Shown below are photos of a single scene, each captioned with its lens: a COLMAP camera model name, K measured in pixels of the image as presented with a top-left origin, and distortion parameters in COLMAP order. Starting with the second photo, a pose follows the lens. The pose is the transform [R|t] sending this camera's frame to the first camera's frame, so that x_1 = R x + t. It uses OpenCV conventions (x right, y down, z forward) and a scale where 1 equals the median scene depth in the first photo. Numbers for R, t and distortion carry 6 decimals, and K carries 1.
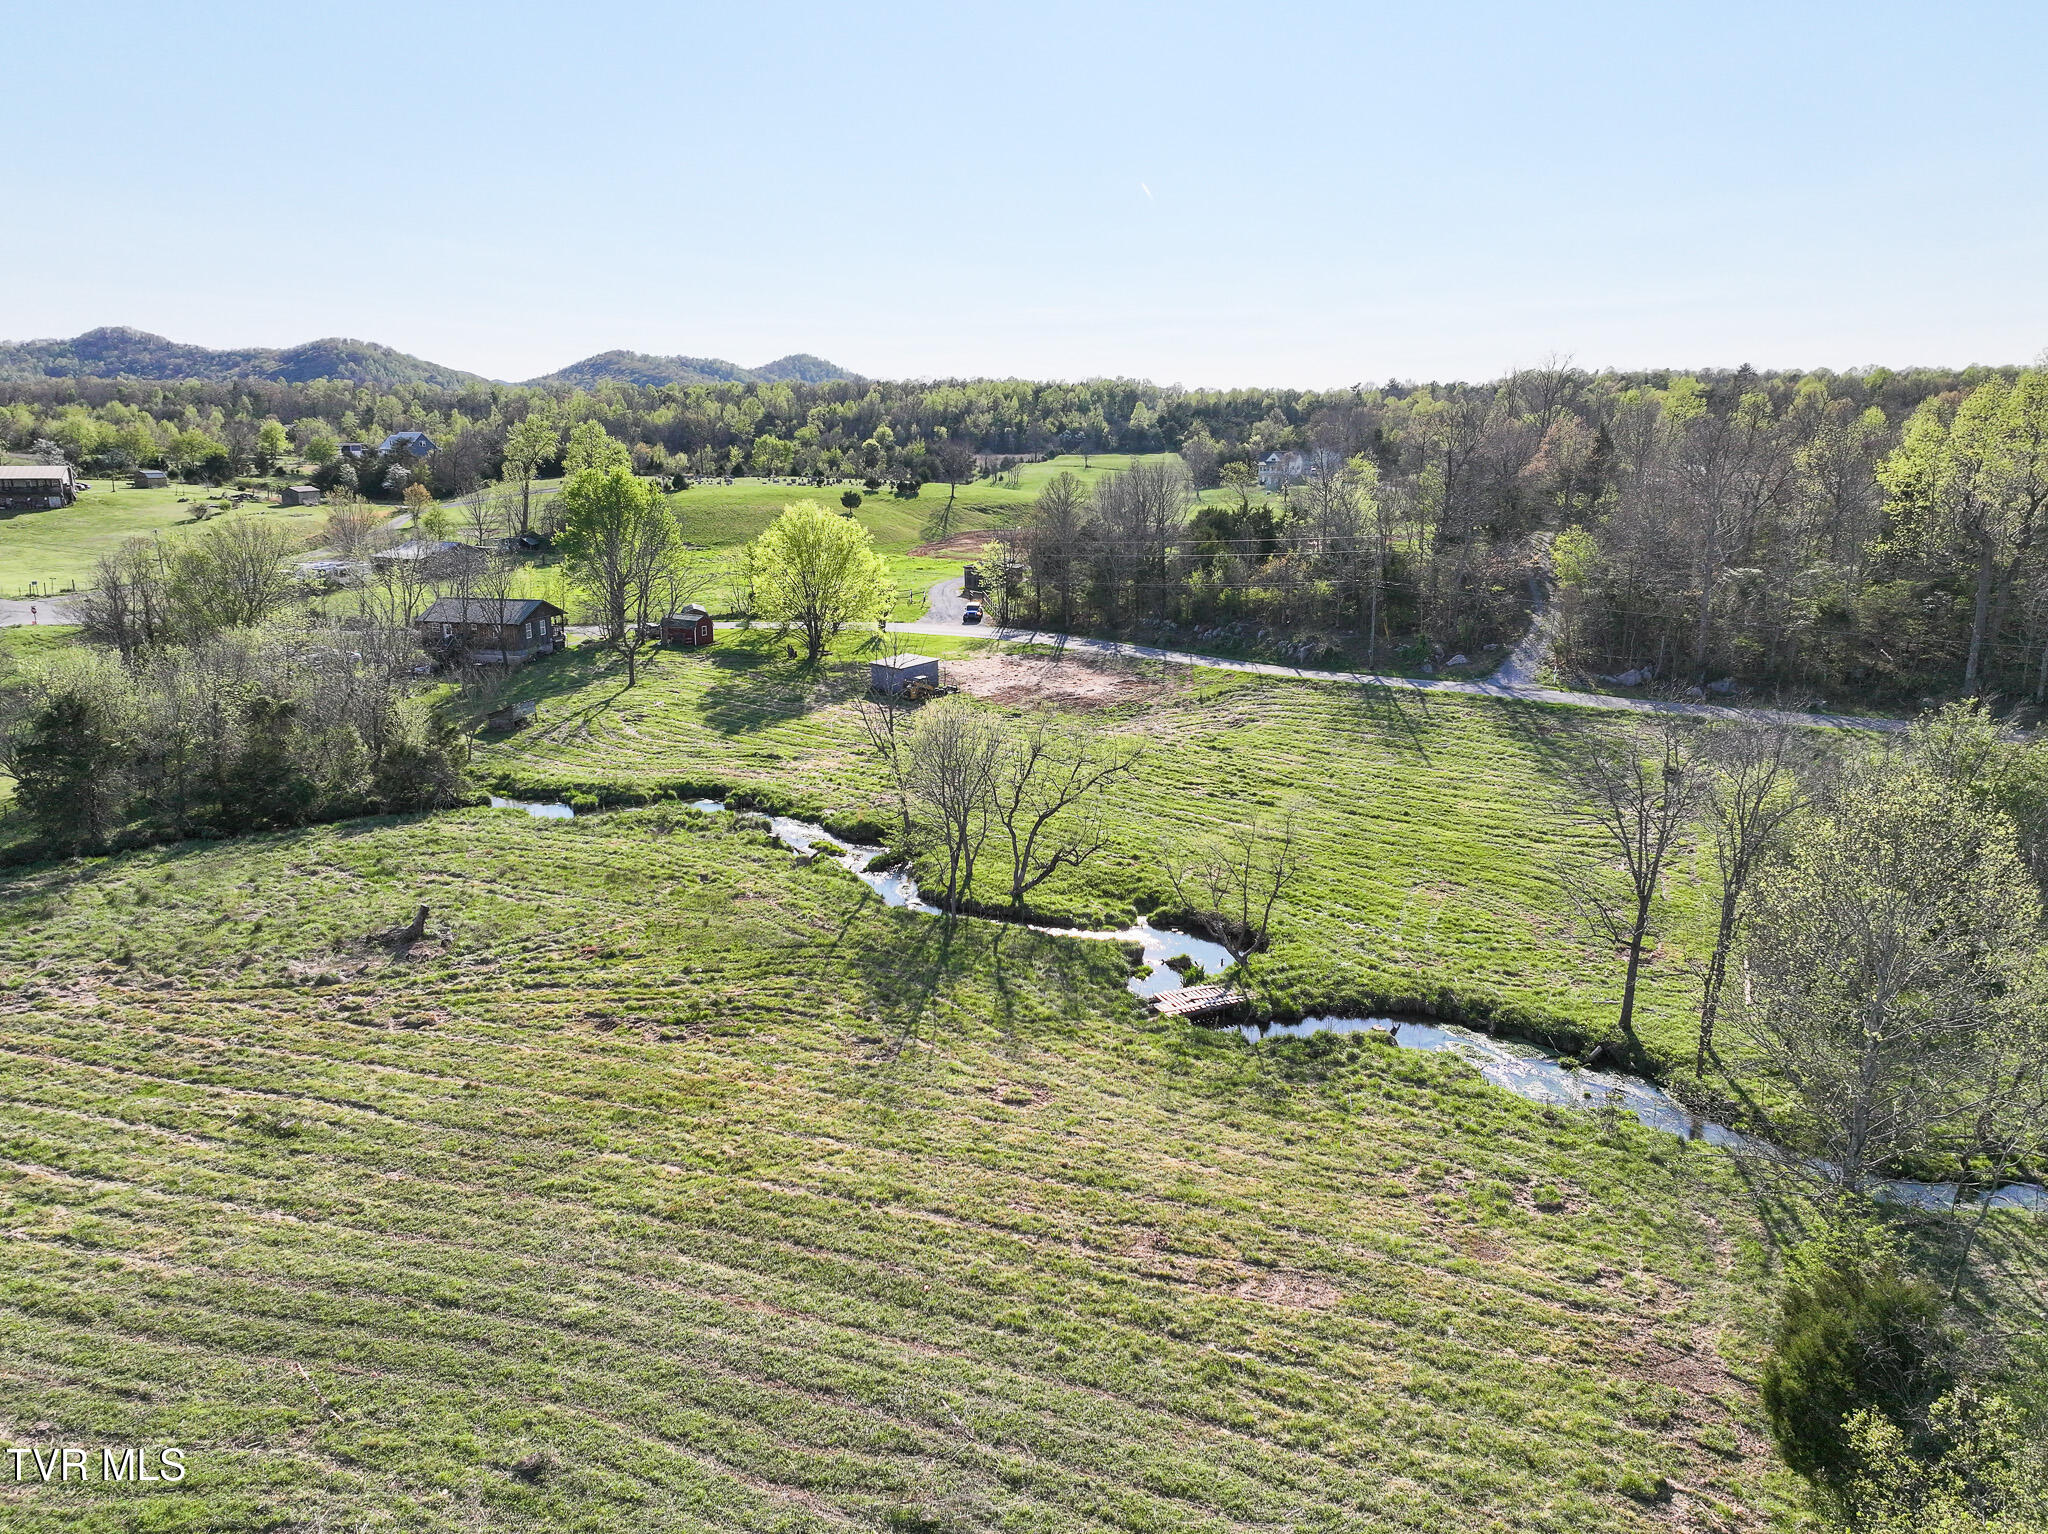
lens RADIAL K [[1441.2, 0, 1031.8], [0, 1441.2, 762.8], [0, 0, 1]] dist [0.002713, 0.015757]
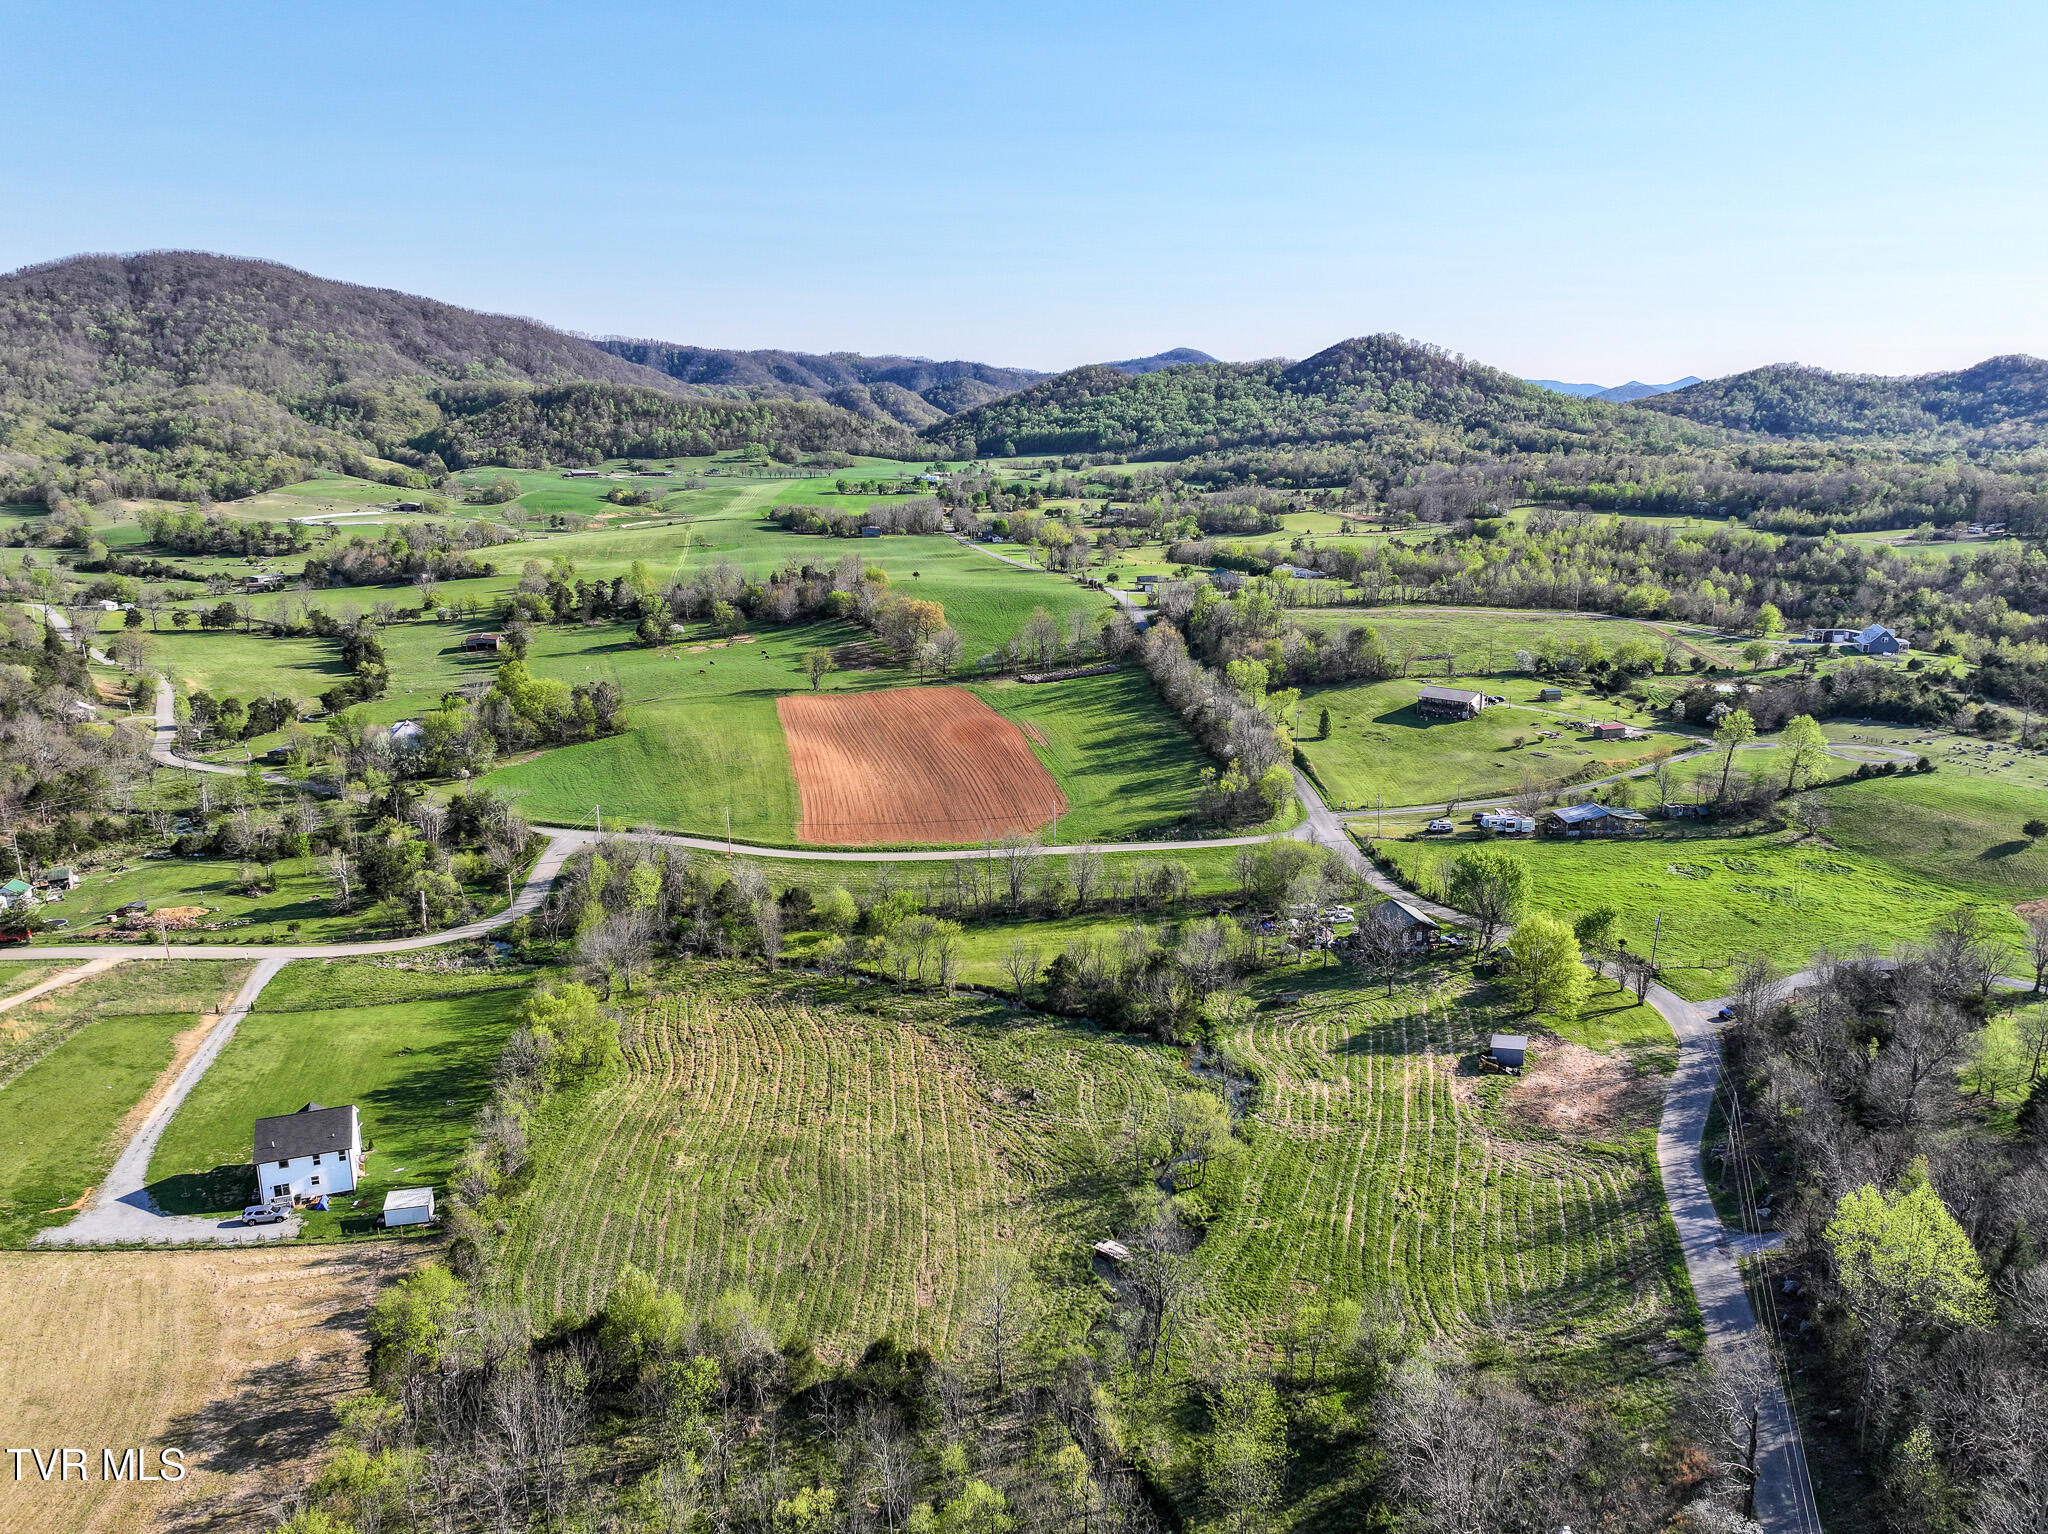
lens RADIAL K [[1441.2, 0, 1031.8], [0, 1441.2, 762.8], [0, 0, 1]] dist [0.002713, 0.015757]
pose [[0.401689, 0.203548, -0.892868, 1.175152], [-0.198702, 0.971131, 0.131996, -0.532052], [0.893959, 0.124393, 0.430538, -0.174852]]
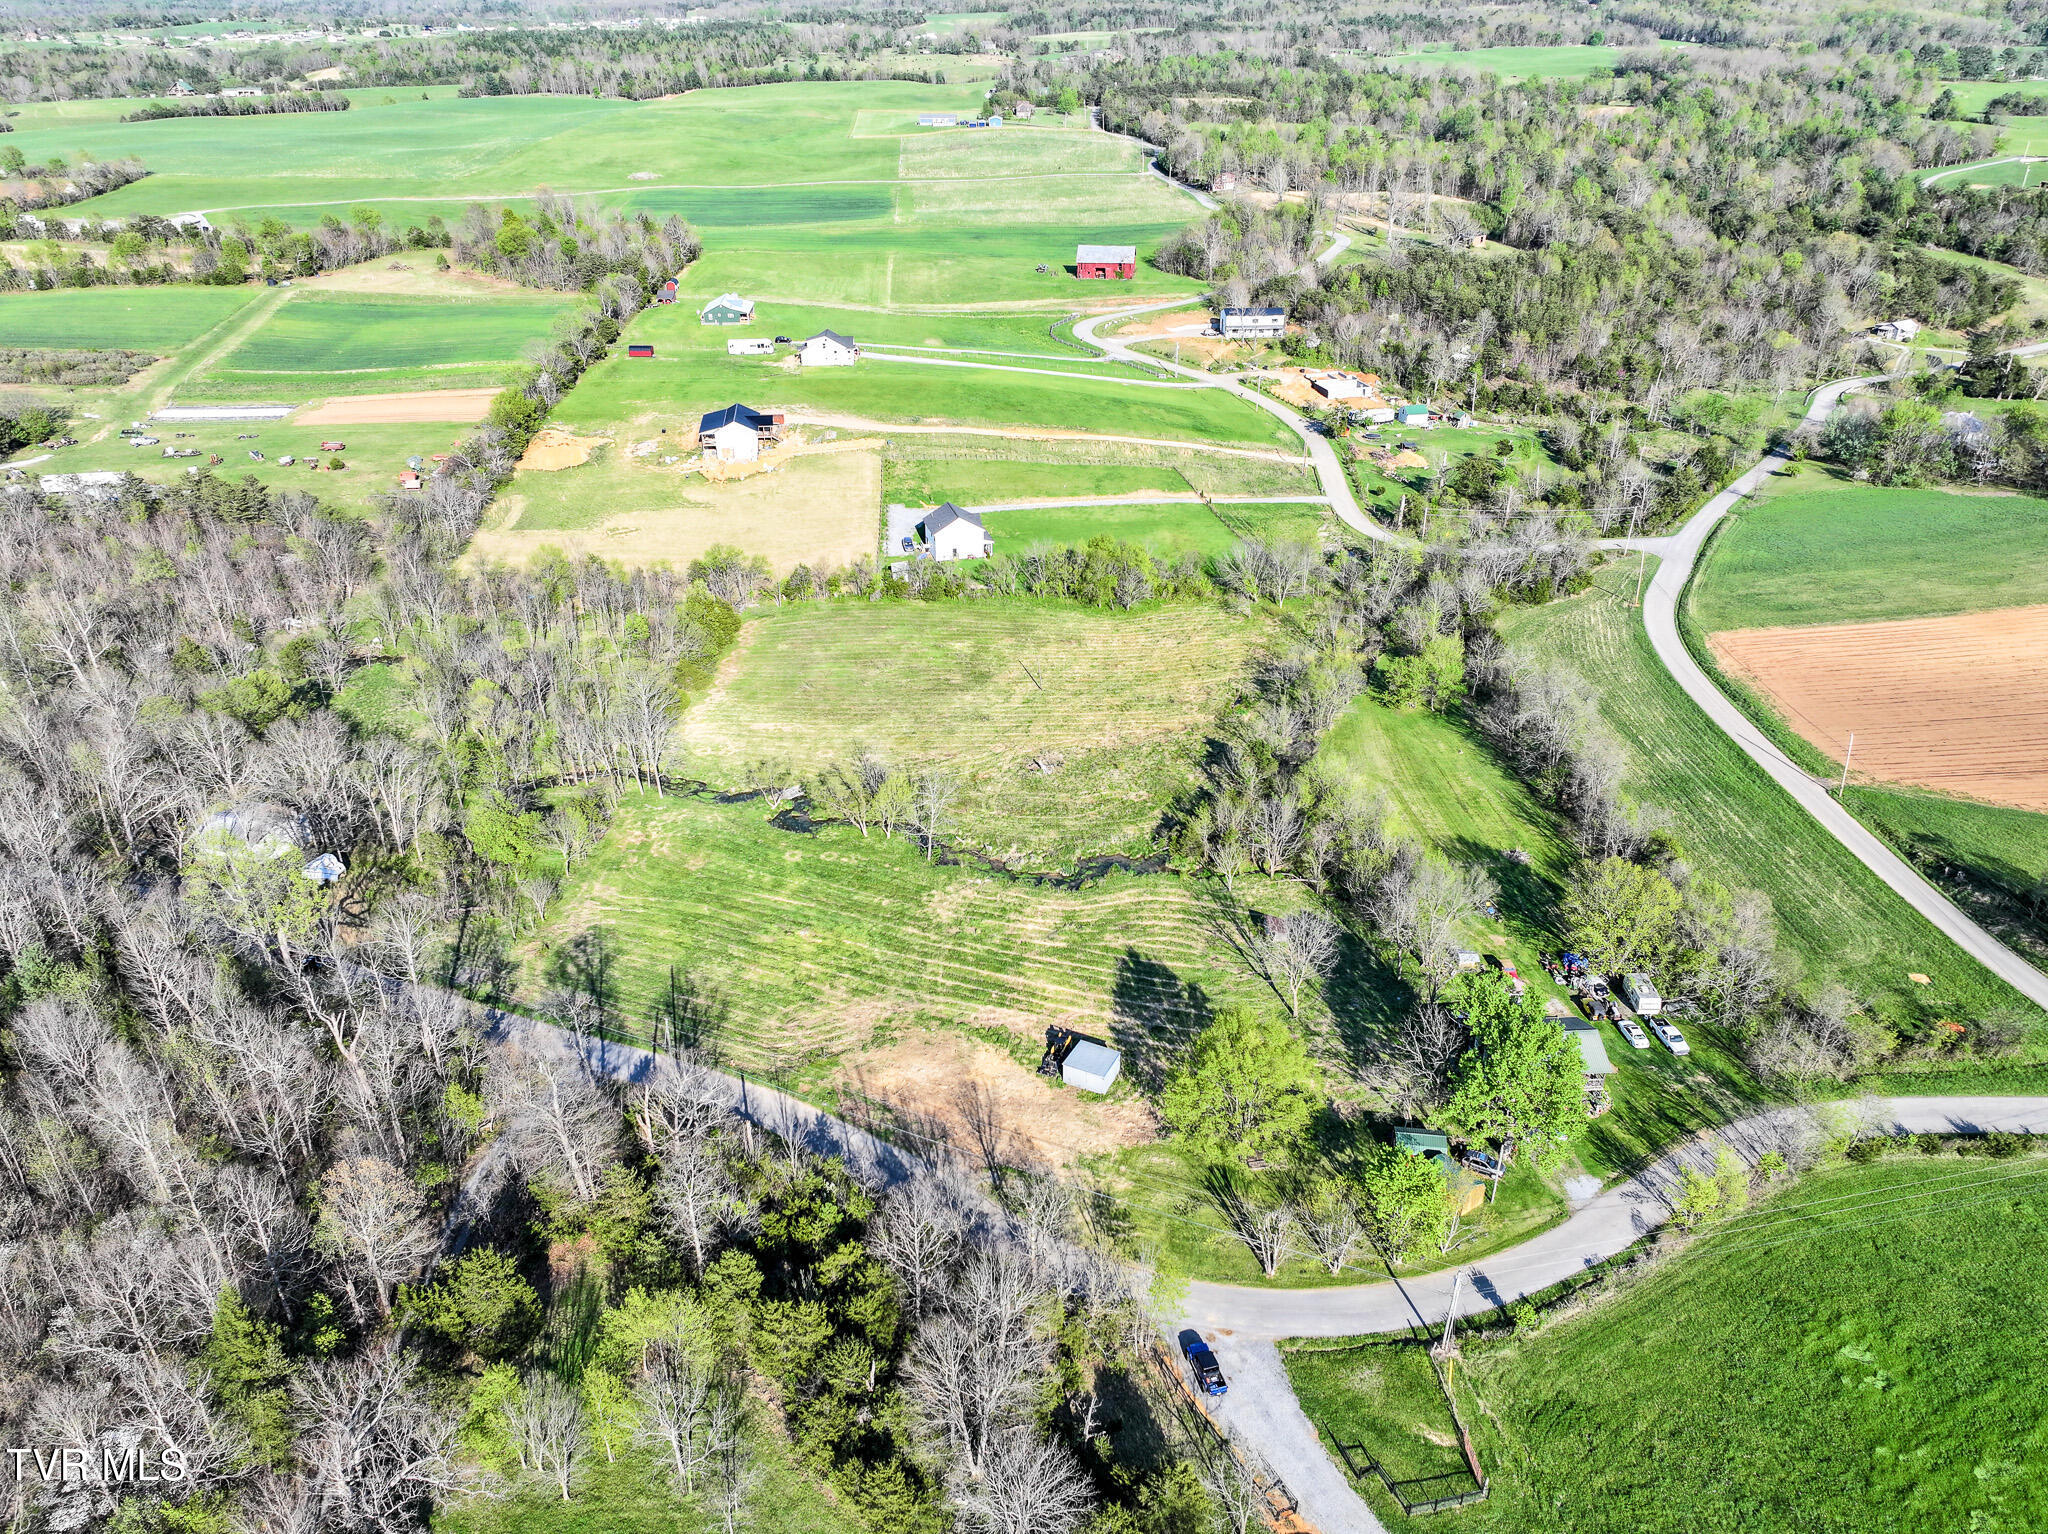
lens RADIAL K [[1441.2, 0, 1031.8], [0, 1441.2, 762.8], [0, 0, 1]] dist [0.002713, 0.015757]
pose [[-0.946144, 0.154938, -0.284262, 0.278051], [-0.071768, 0.755820, 0.650835, -1.130481], [0.315690, 0.636185, -0.703995, 1.888707]]
